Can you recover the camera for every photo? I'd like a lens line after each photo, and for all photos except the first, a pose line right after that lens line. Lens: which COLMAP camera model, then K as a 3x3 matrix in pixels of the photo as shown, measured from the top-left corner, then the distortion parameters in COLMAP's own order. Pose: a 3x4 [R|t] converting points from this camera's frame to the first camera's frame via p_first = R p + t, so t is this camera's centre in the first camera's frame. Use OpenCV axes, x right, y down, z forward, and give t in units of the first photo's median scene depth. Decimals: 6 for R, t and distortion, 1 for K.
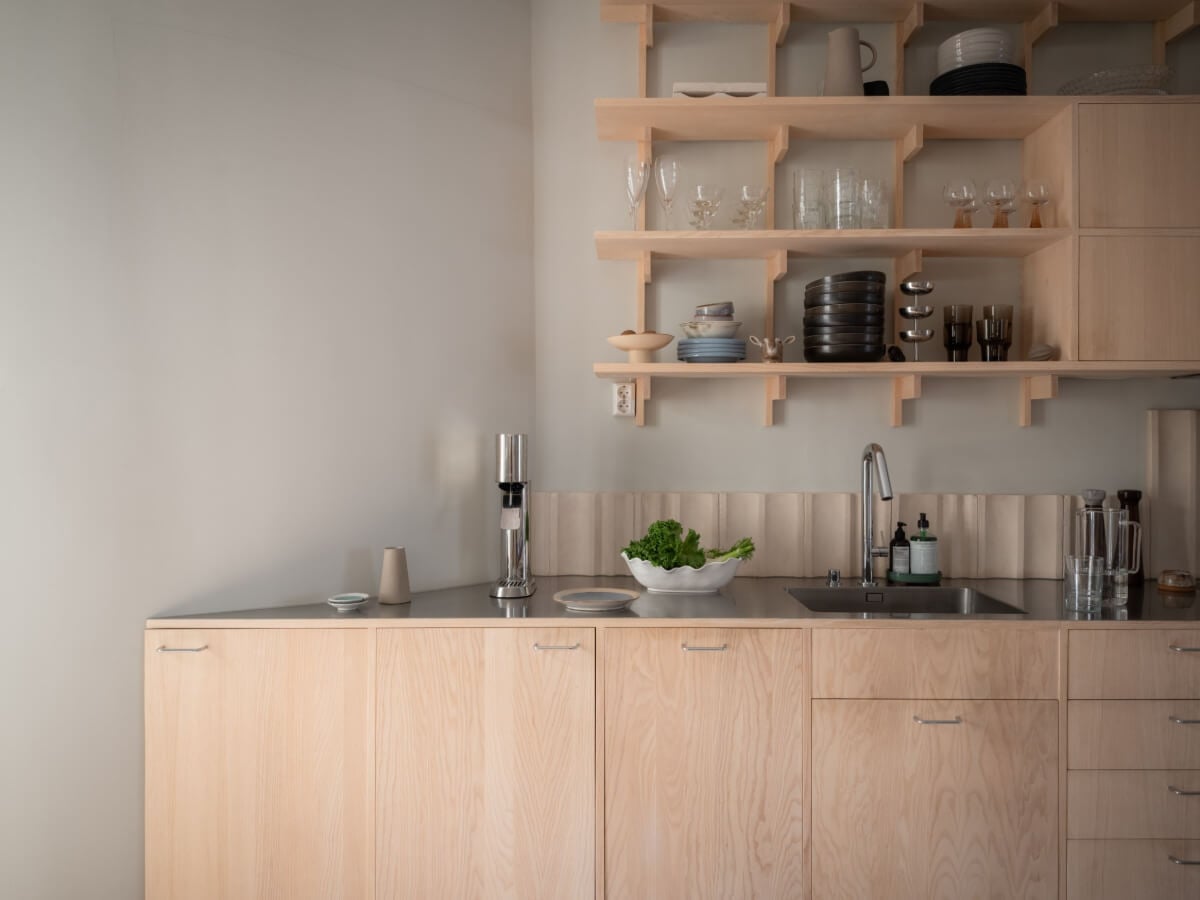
lens RADIAL K [[834.8, 0, 601.9], [0, 834.8, 453.0], [0, 0, 1]] dist [0.031822, -0.053199]
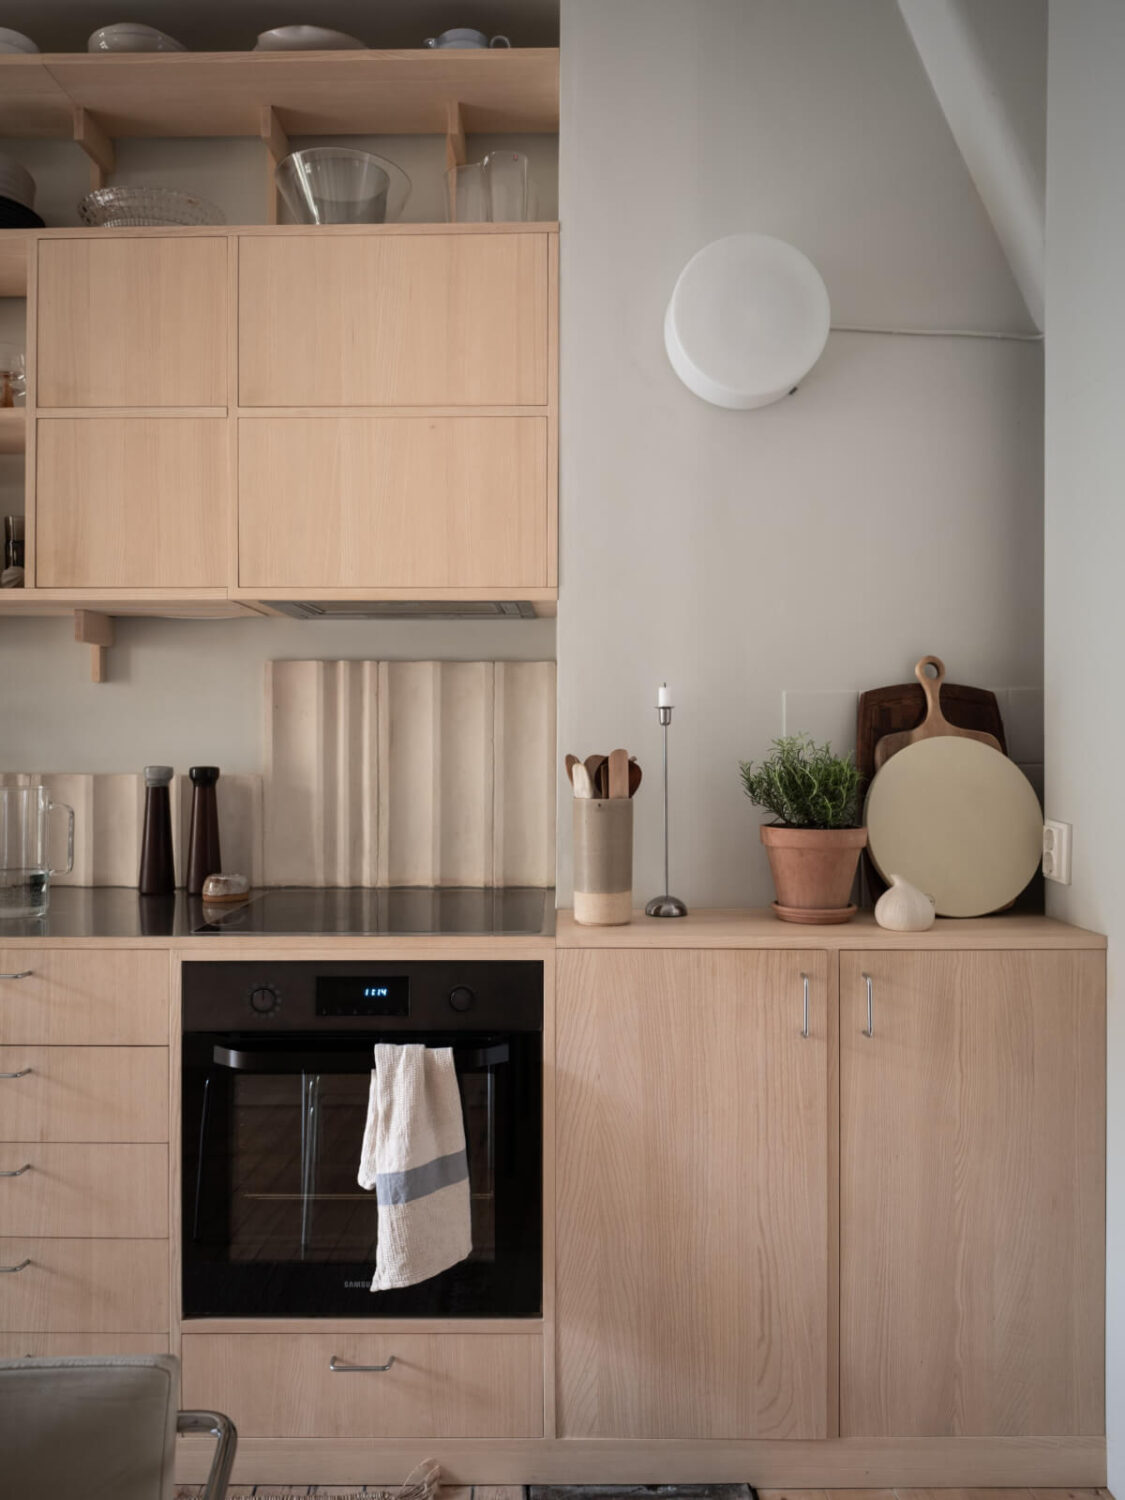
lens RADIAL K [[1043.5, 0, 561.0], [0, 1043.5, 746.1], [0, 0, 1]] dist [0.031822, -0.053199]
pose [[0.999901, 0.005755, -0.012811, 0.928500], [-0.005646, 0.999947, 0.008570, 0.015523], [0.012859, -0.008497, 0.999881, 0.078783]]
